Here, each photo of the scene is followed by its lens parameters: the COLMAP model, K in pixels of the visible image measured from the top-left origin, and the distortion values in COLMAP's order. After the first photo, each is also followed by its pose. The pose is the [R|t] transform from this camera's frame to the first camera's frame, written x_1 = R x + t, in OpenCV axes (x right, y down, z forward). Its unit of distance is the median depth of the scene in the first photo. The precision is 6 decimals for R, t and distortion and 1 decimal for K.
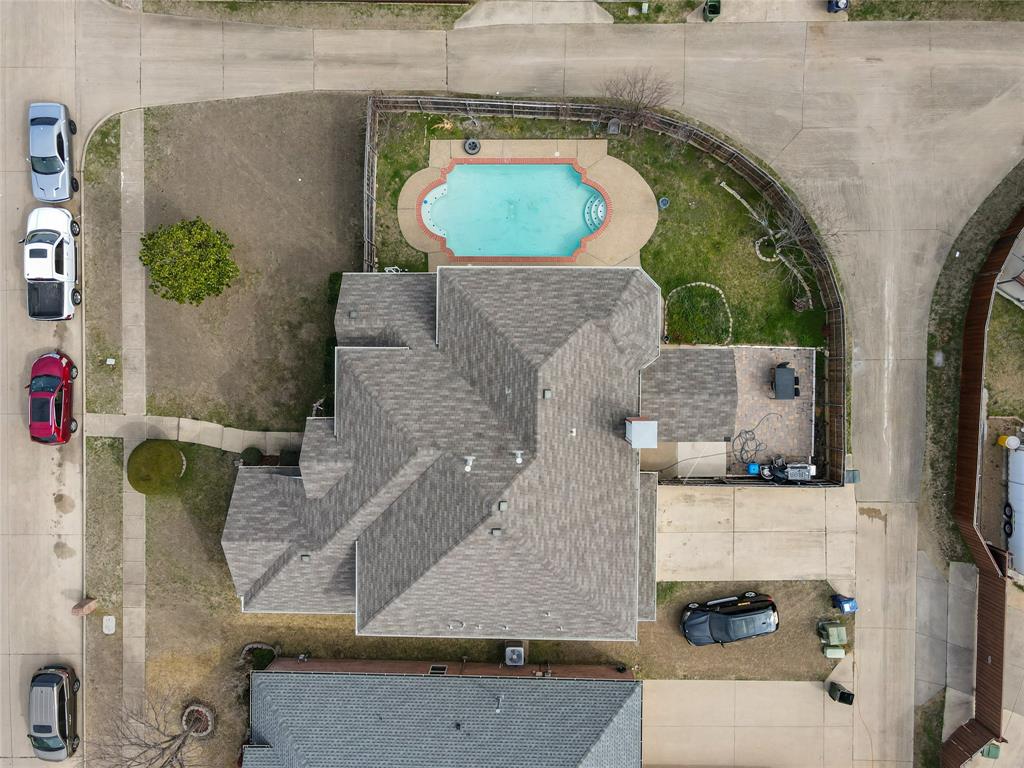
lens RADIAL K [[748.7, 0, 510.7], [0, 748.7, 390.1], [0, 0, 1]] dist [-0.011813, 0.054722]
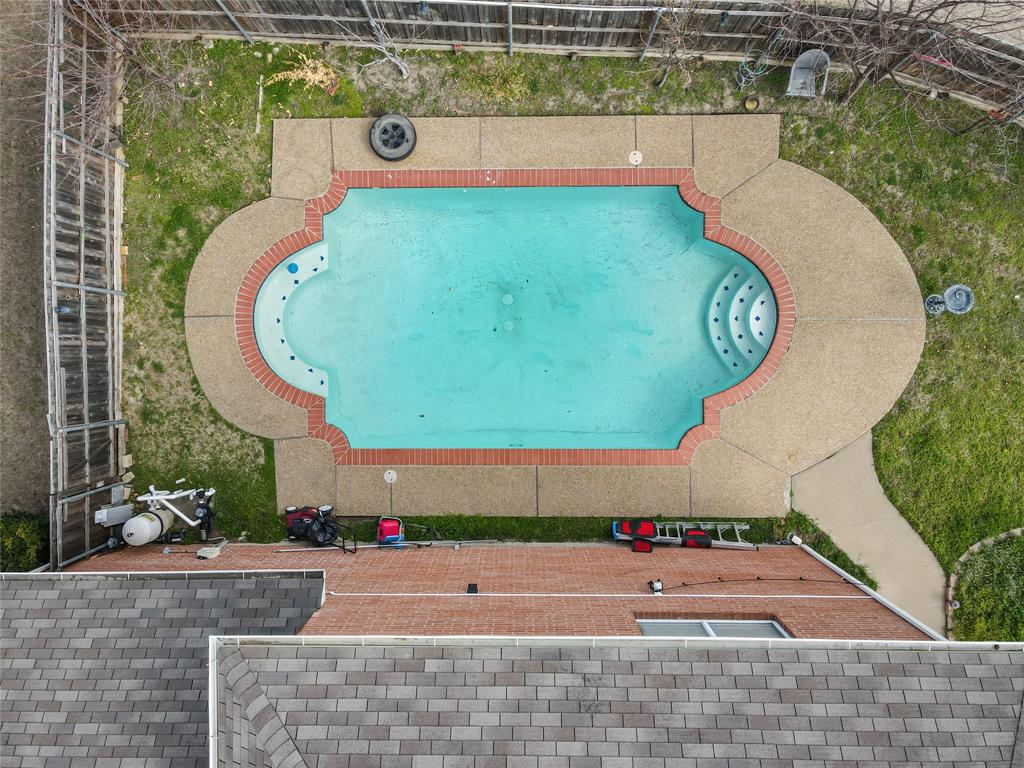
lens RADIAL K [[748.7, 0, 510.7], [0, 748.7, 390.1], [0, 0, 1]] dist [-0.011813, 0.054722]
pose [[0.999874, -0.010753, 0.011688, -0.001653], [0.010531, 0.999766, 0.018891, -0.213532], [-0.011889, -0.018766, 0.999753, 0.647455]]
